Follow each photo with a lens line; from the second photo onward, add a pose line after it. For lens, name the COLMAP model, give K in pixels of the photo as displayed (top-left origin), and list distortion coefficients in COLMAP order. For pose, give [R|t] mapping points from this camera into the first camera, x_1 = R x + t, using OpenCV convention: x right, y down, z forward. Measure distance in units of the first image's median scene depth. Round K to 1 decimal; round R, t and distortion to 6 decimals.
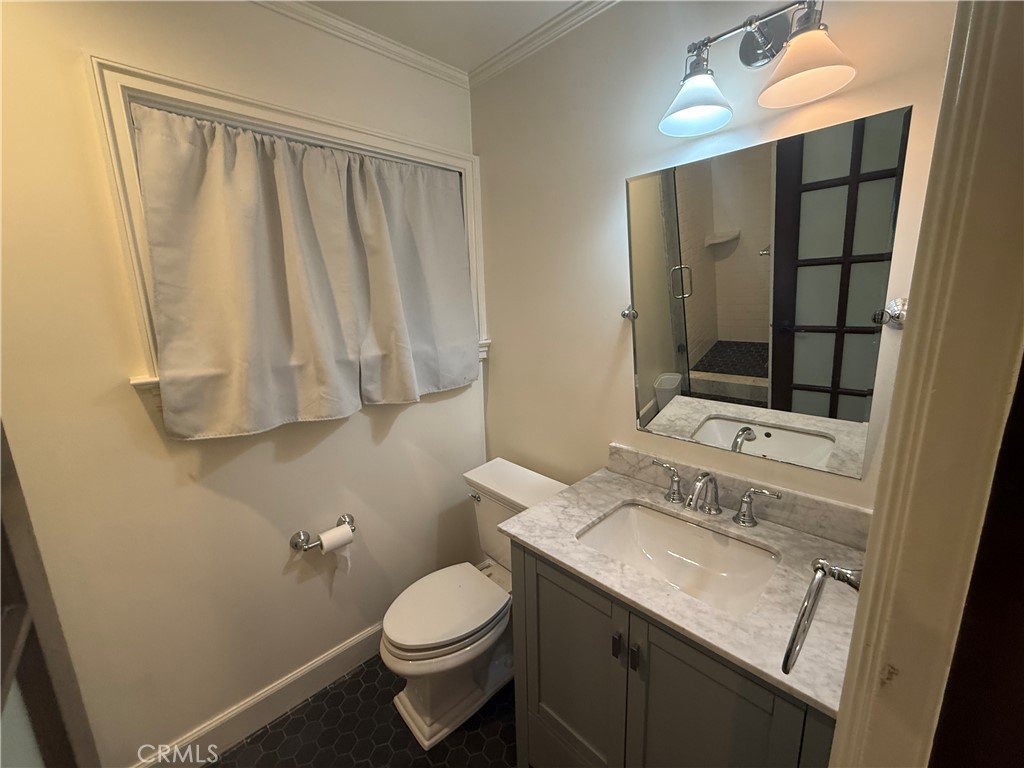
lens RADIAL K [[407.7, 0, 510.5], [0, 407.7, 384.5], [0, 0, 1]] dist [-0.001323, -0.000234]
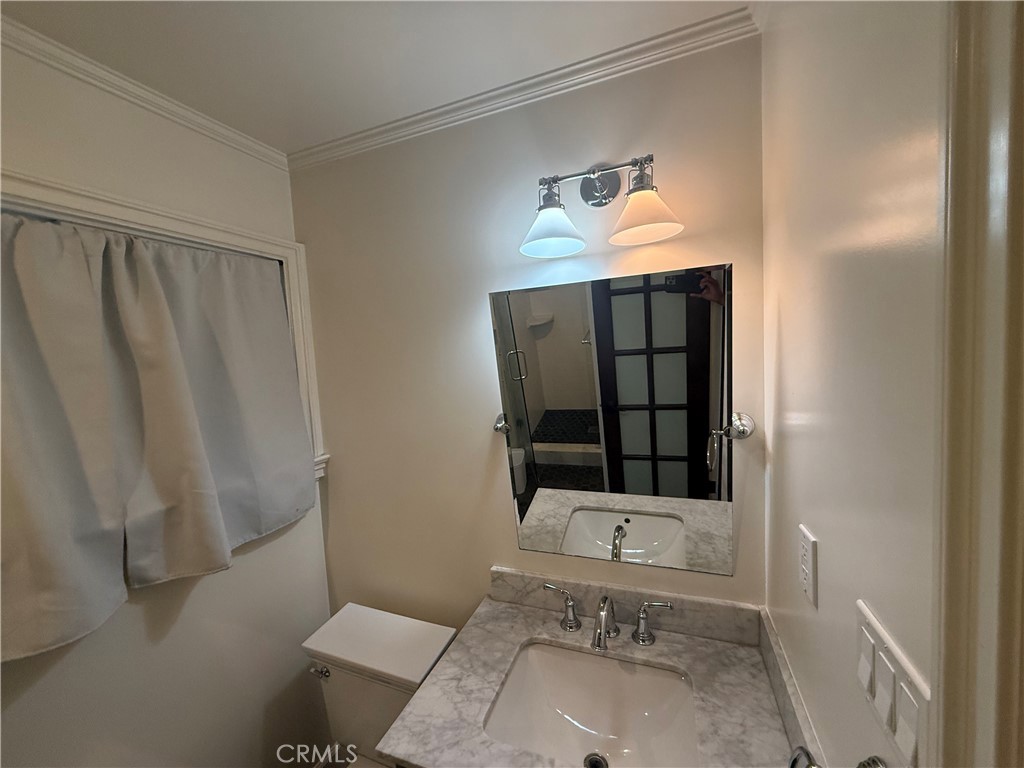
lens RADIAL K [[407.7, 0, 510.5], [0, 407.7, 384.5], [0, 0, 1]] dist [-0.001323, -0.000234]
pose [[0.910211, -0.053407, 0.410687, -0.062545], [0.115189, 0.985168, -0.127180, -0.137677], [-0.397804, 0.163067, 0.902863, 0.125001]]
